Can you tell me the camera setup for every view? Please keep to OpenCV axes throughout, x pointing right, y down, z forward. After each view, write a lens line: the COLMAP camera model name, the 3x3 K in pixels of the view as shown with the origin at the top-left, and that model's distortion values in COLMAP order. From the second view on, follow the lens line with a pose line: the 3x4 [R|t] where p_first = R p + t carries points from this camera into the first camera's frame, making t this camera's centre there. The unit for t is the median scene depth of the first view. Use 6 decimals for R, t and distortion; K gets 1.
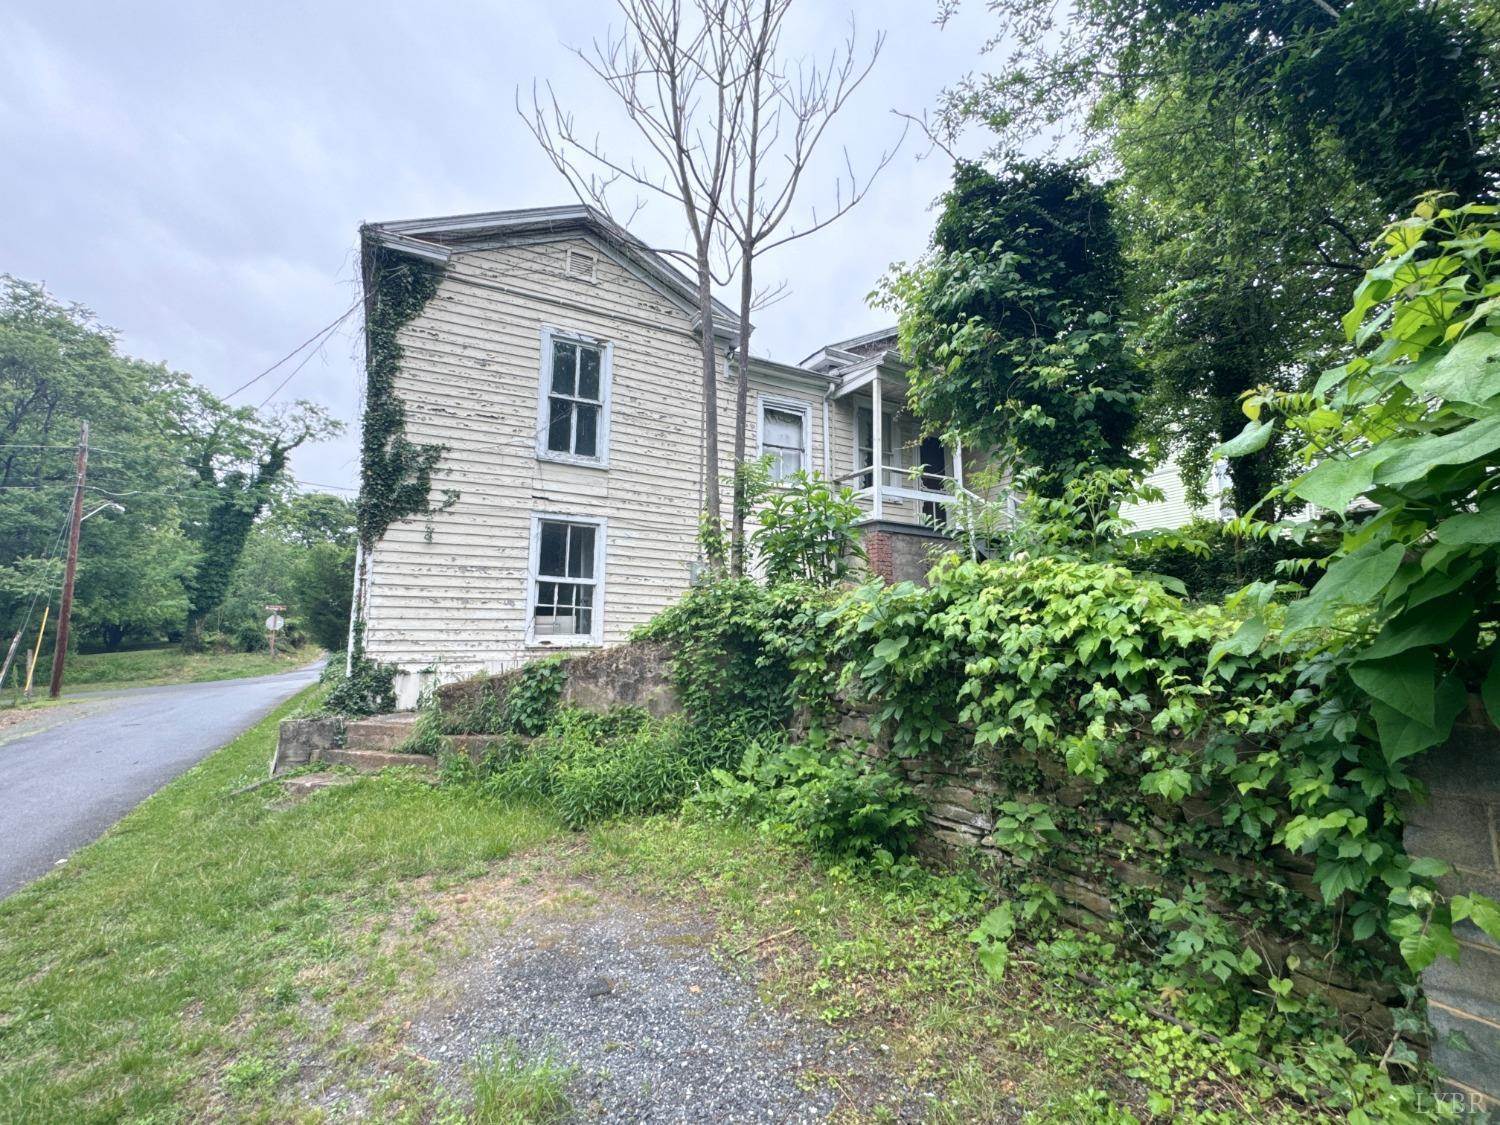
lens RADIAL K [[597.8, 0, 746.8], [0, 597.8, 560.1], [0, 0, 1]] dist [0.000361, 0.000098]
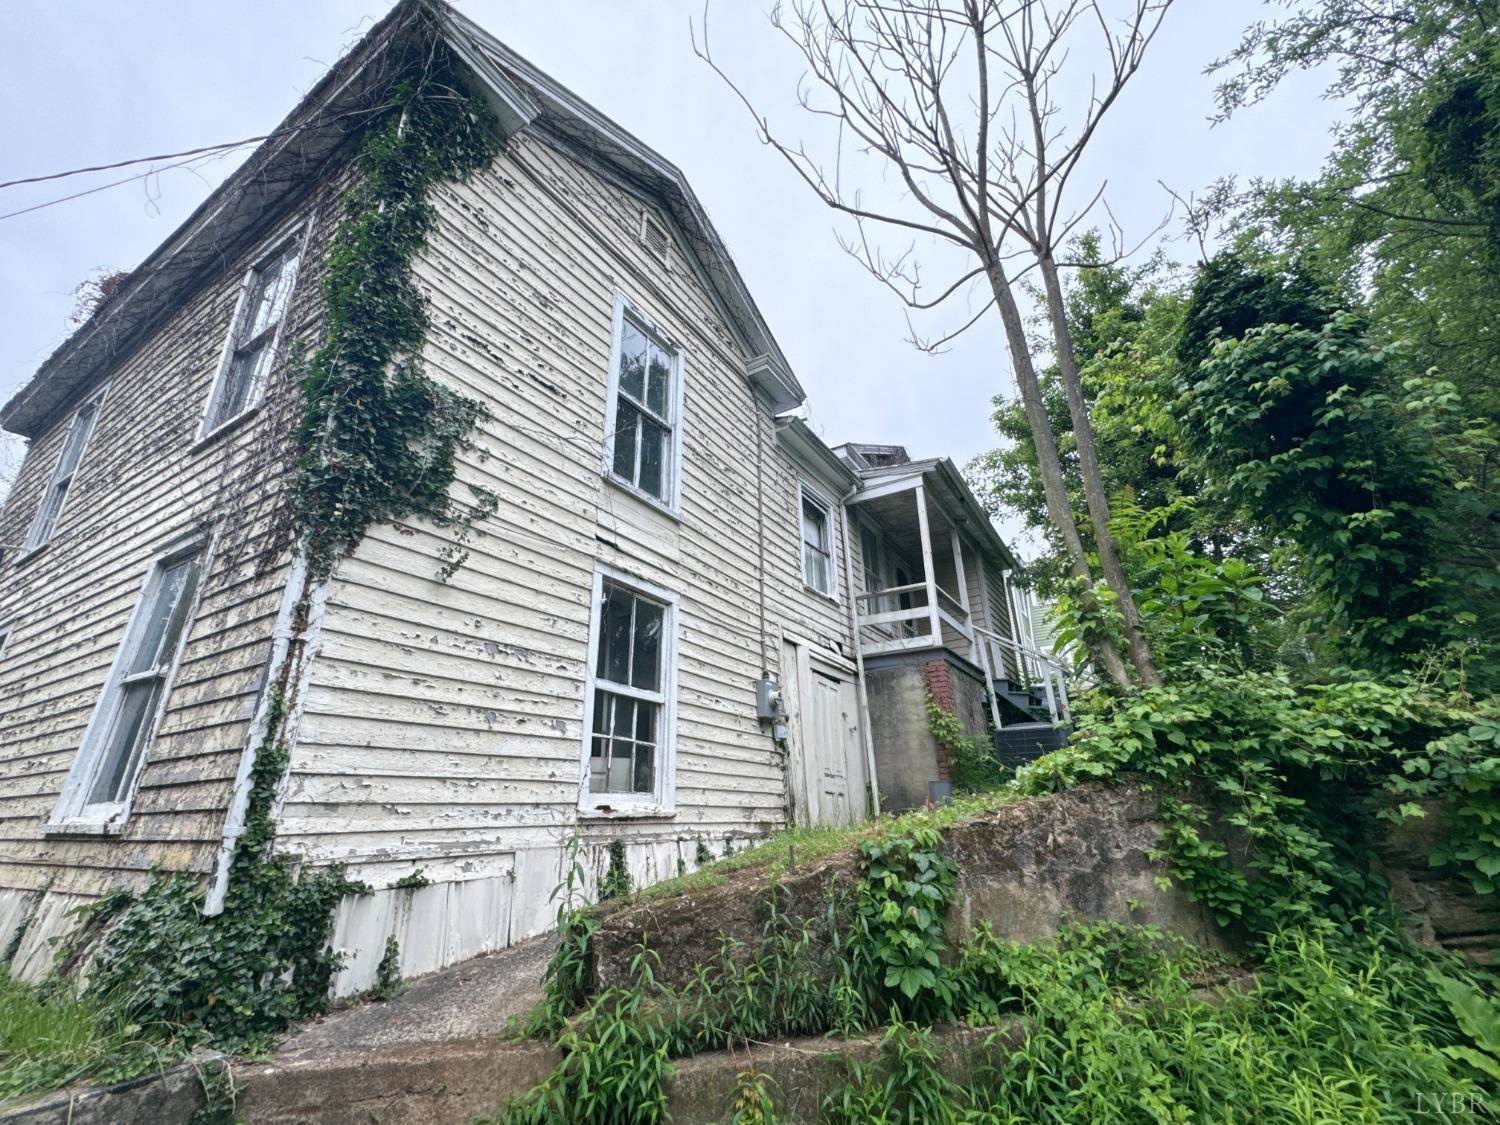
lens RADIAL K [[626.2, 0, 722.6], [0, 626.2, 578.8], [0, 0, 1]] dist [0.000859, 0.000101]
pose [[0.889694, 0.141905, 0.433944, -0.525514], [-0.036128, 0.969372, -0.242925, 0.075462], [-0.455125, 0.200452, 0.867571, 0.457028]]
